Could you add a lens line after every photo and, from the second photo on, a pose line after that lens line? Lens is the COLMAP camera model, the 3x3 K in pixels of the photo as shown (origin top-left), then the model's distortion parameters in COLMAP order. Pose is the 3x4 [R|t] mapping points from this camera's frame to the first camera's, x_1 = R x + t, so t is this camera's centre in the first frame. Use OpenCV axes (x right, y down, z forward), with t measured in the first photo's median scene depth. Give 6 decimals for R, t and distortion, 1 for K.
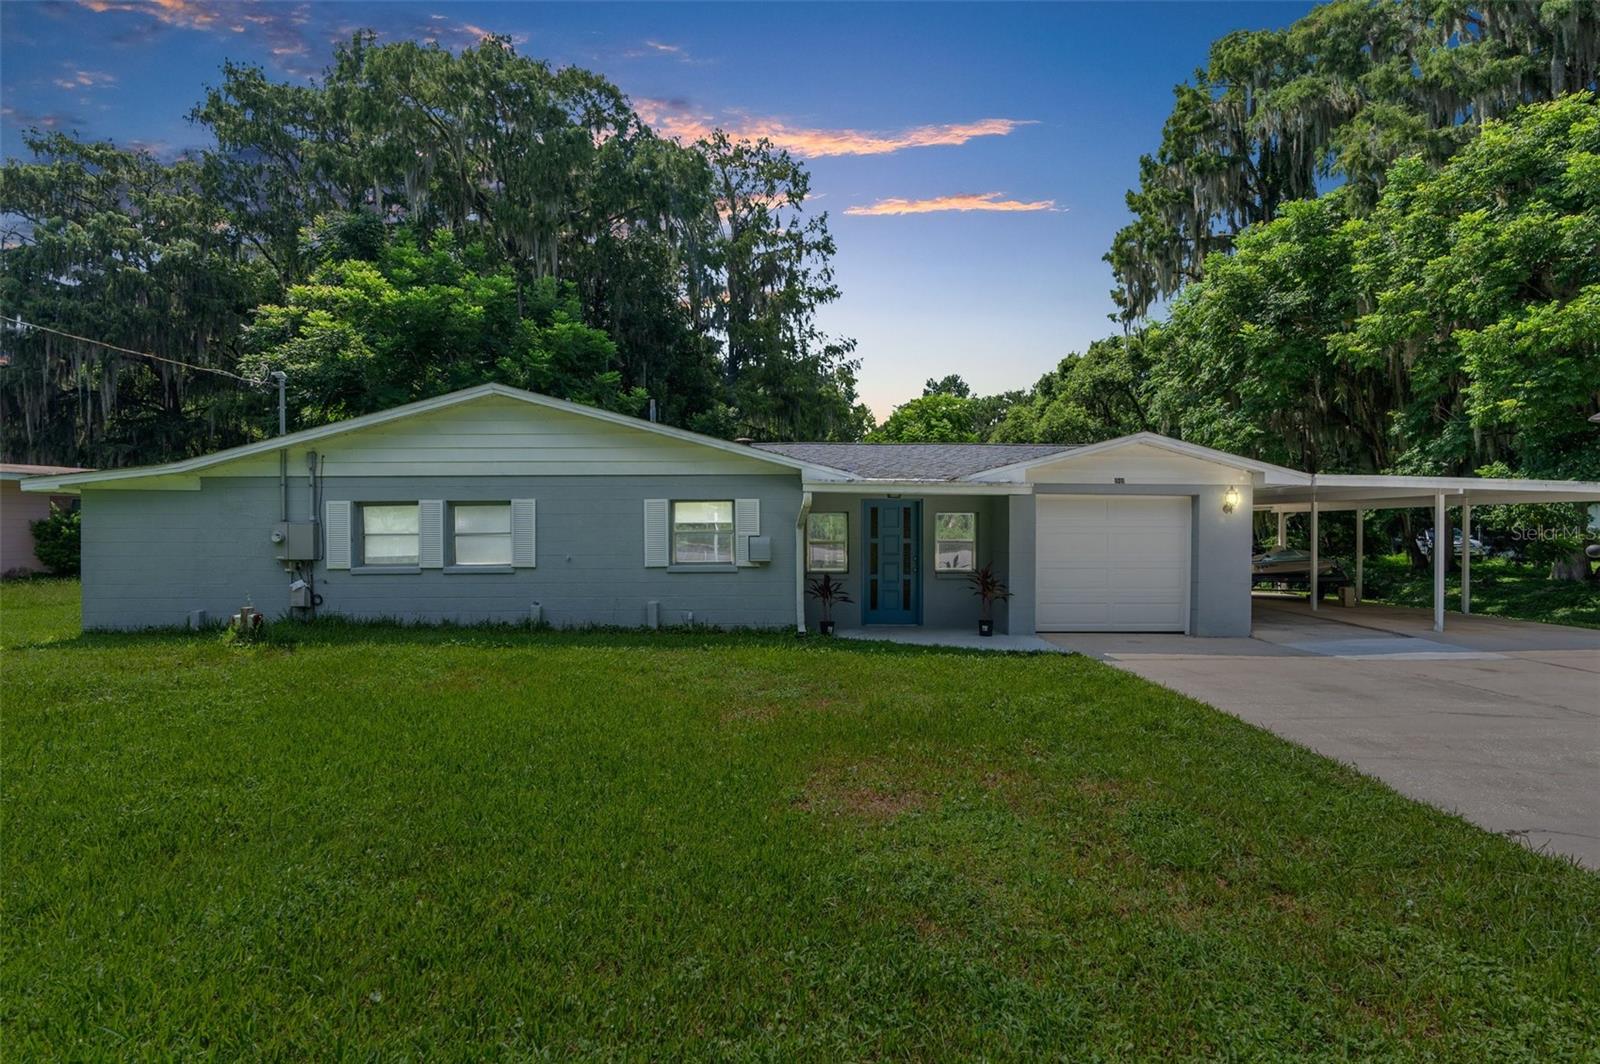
lens RADIAL K [[741.7, 0, 805.9], [0, 741.7, 536.1], [0, 0, 1]] dist [-0.011567, 0.002598]
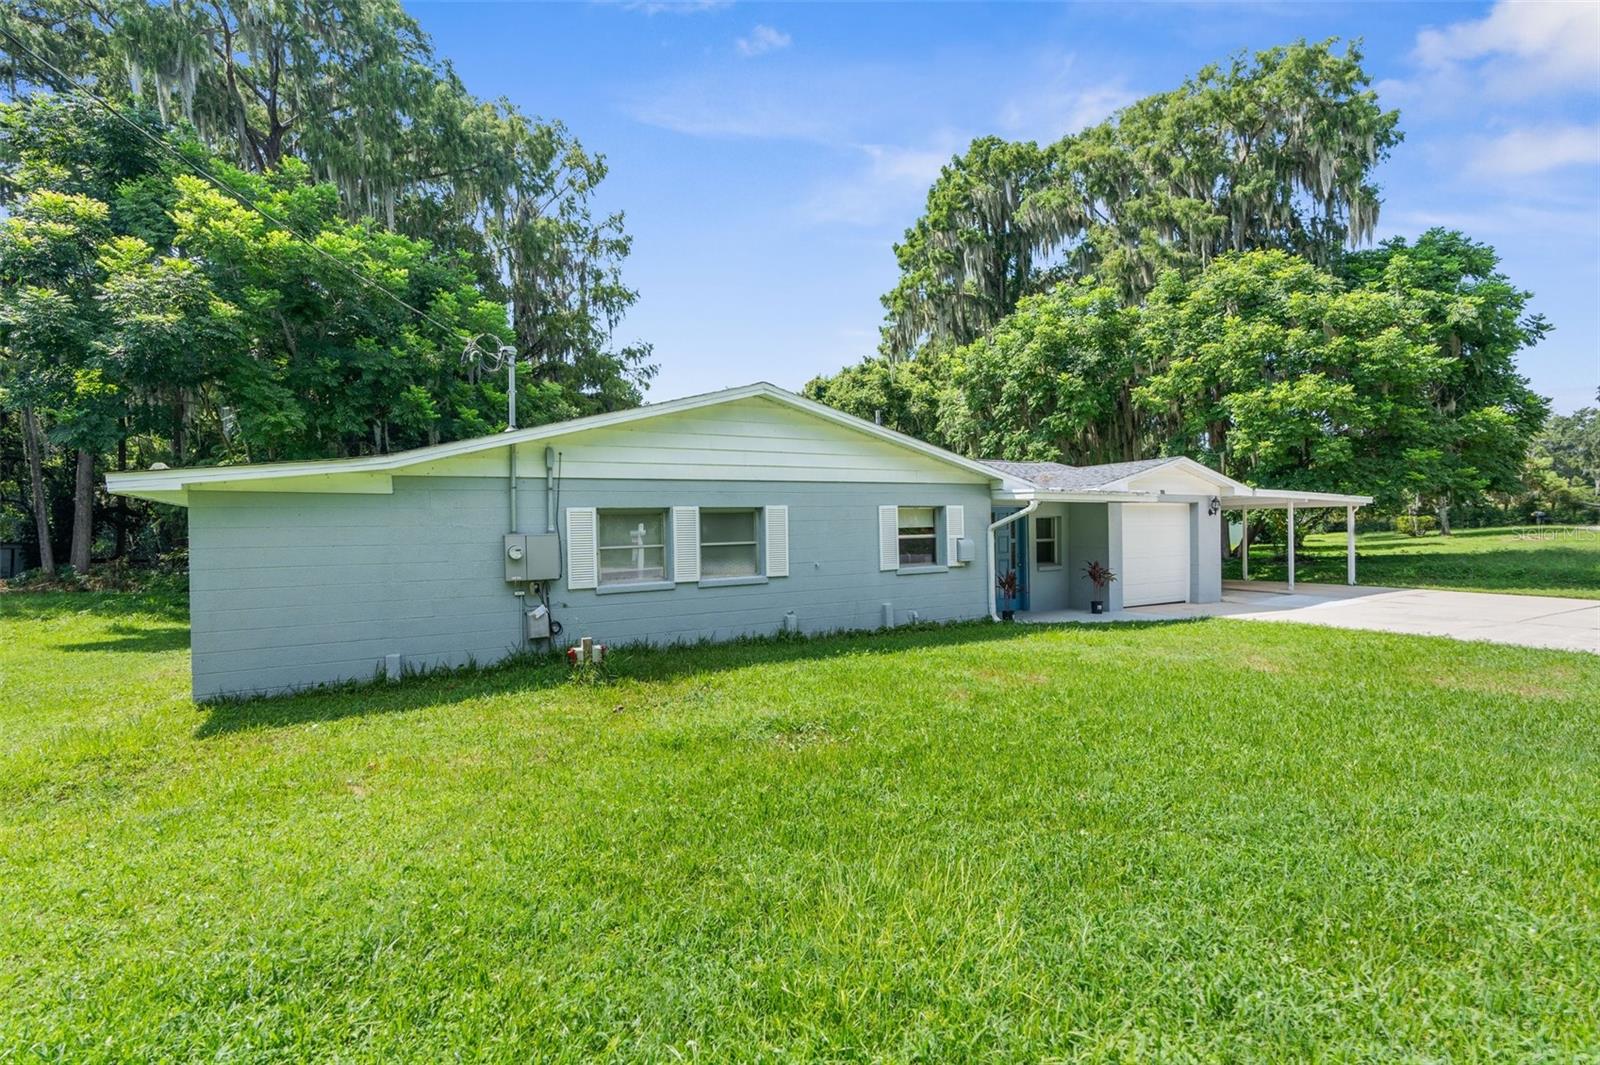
lens RADIAL K [[741.7, 0, 810.5], [0, 741.7, 531.2], [0, 0, 1]] dist [-0.011567, 0.002598]
pose [[0.870185, -0.017456, 0.492415, -0.637726], [0.025548, 0.999626, -0.009710, -0.004637], [-0.492062, 0.021030, 0.870306, 0.111333]]
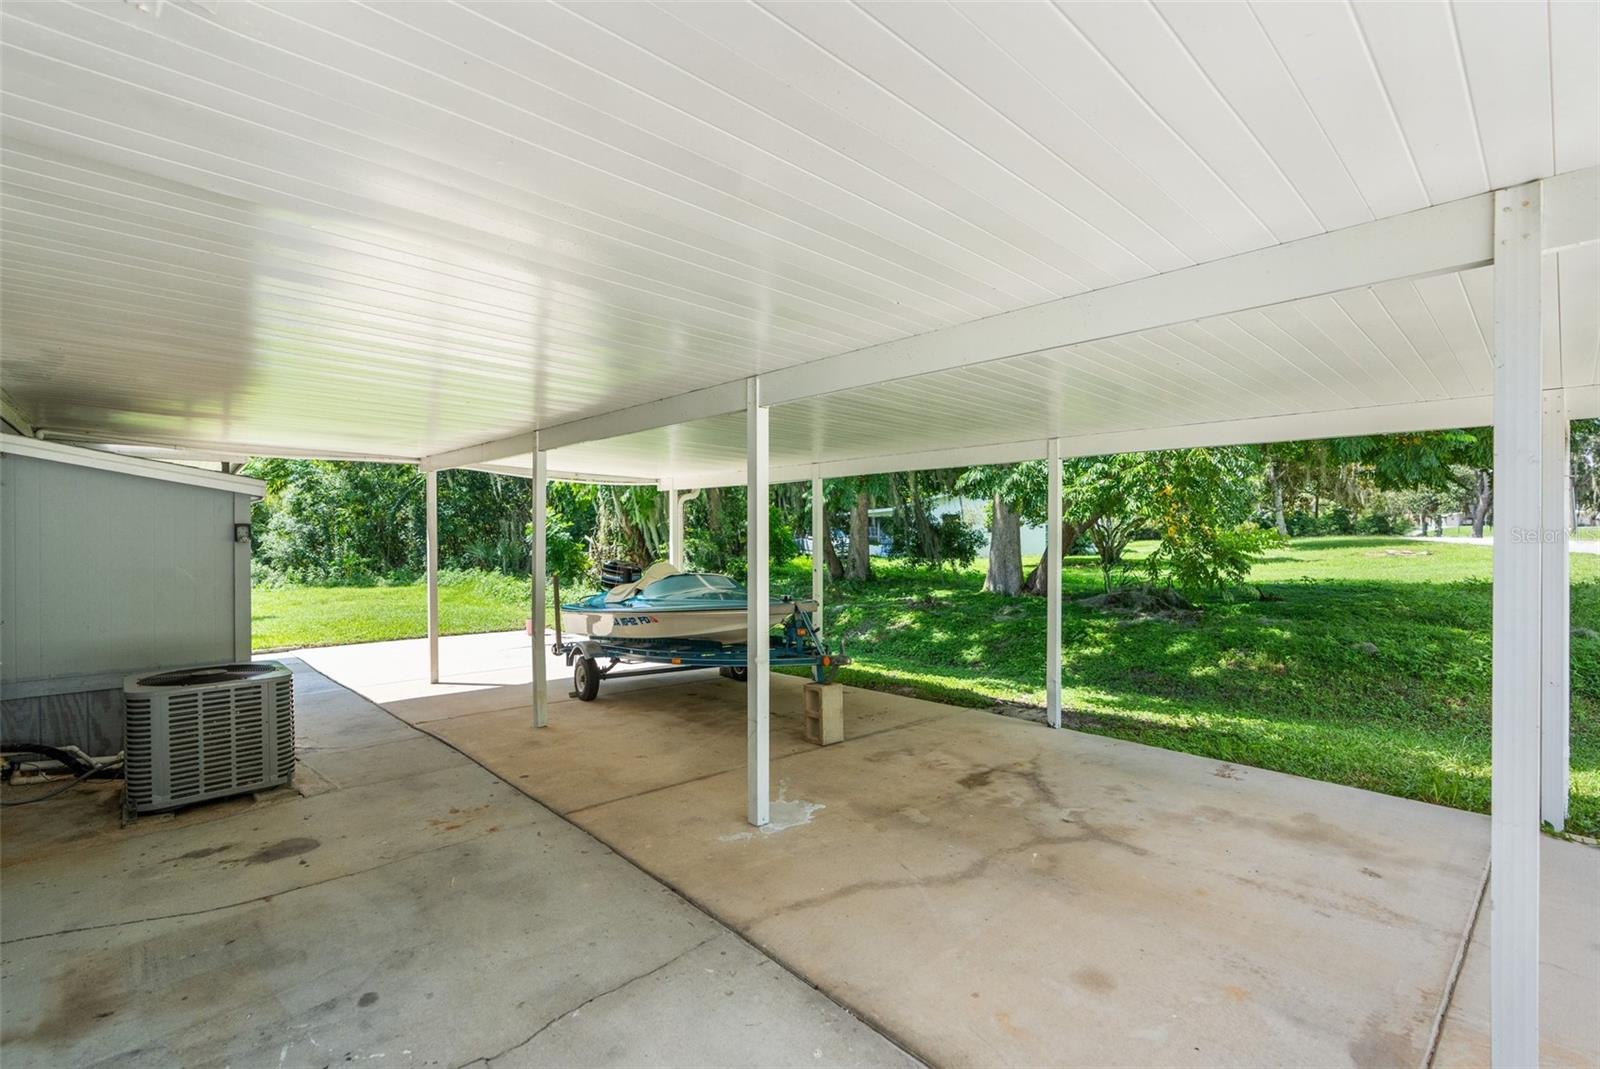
lens RADIAL K [[741.7, 0, 795.4], [0, 741.7, 537.2], [0, 0, 1]] dist [-0.011567, 0.002598]
pose [[0.757483, -0.010290, 0.652774, 0.527148], [0.011173, 0.999934, 0.002797, -0.002355], [-0.652760, 0.005175, 0.757547, 0.791248]]
